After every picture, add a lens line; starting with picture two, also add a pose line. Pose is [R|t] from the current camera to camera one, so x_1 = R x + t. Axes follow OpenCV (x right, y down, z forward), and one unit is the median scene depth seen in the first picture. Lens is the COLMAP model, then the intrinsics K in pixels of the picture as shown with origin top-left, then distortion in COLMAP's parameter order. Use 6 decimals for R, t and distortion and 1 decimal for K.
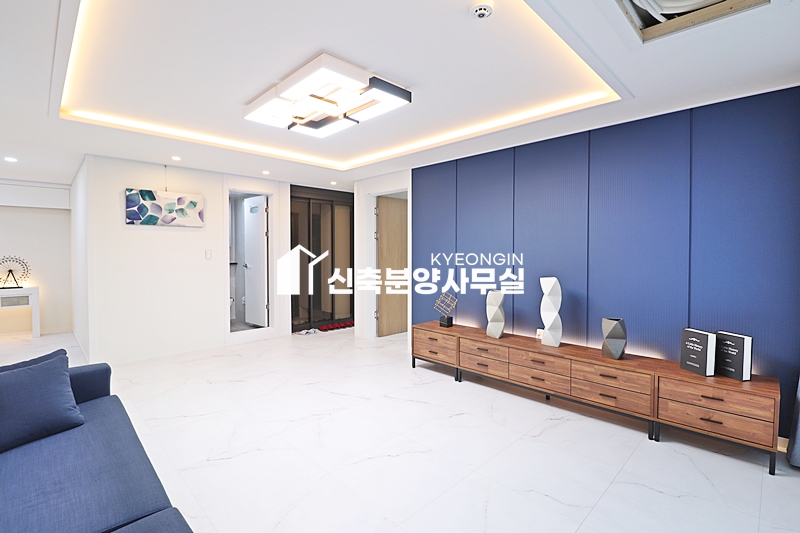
lens RADIAL K [[372.7, 0, 398.7], [0, 372.7, 256.4], [0, 0, 1]] dist [-0.000916, -0.013969]
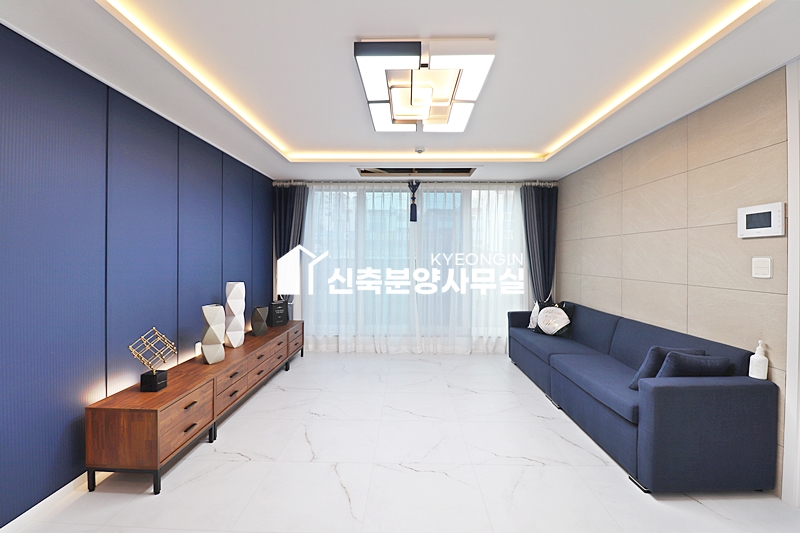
lens RADIAL K [[370.6, 0, 402.9], [0, 370.6, 259.1], [0, 0, 1]] dist [-0.000452, -0.012904]
pose [[-0.702982, -0.006533, 0.711177, -0.507801], [0.002094, 0.999934, 0.011255, -0.016378], [-0.711204, 0.009401, -0.702923, 1.047854]]
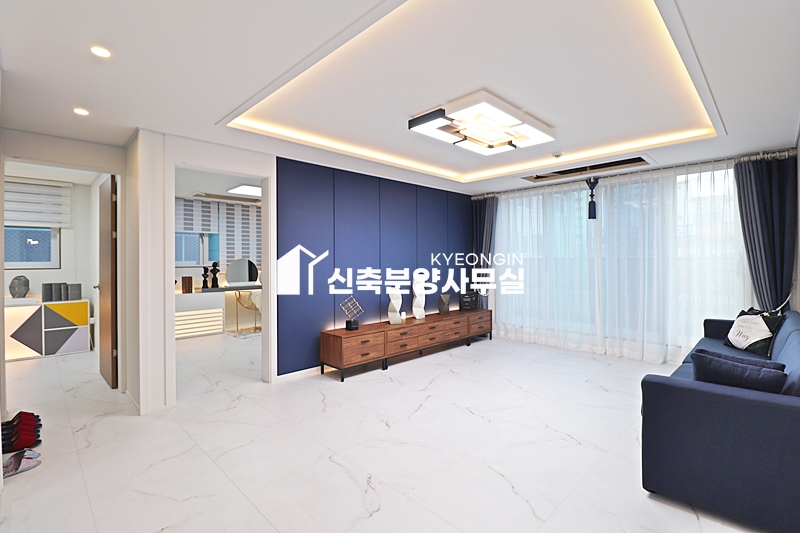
lens RADIAL K [[375.0, 0, 401.6], [0, 375.0, 259.1], [0, 0, 1]] dist [0.001288, -0.013735]
pose [[-0.004416, 0.001619, 0.999989, -0.858433], [0.017030, 0.999854, -0.001543, -0.005319], [-0.999845, 0.017023, -0.004443, 0.803823]]
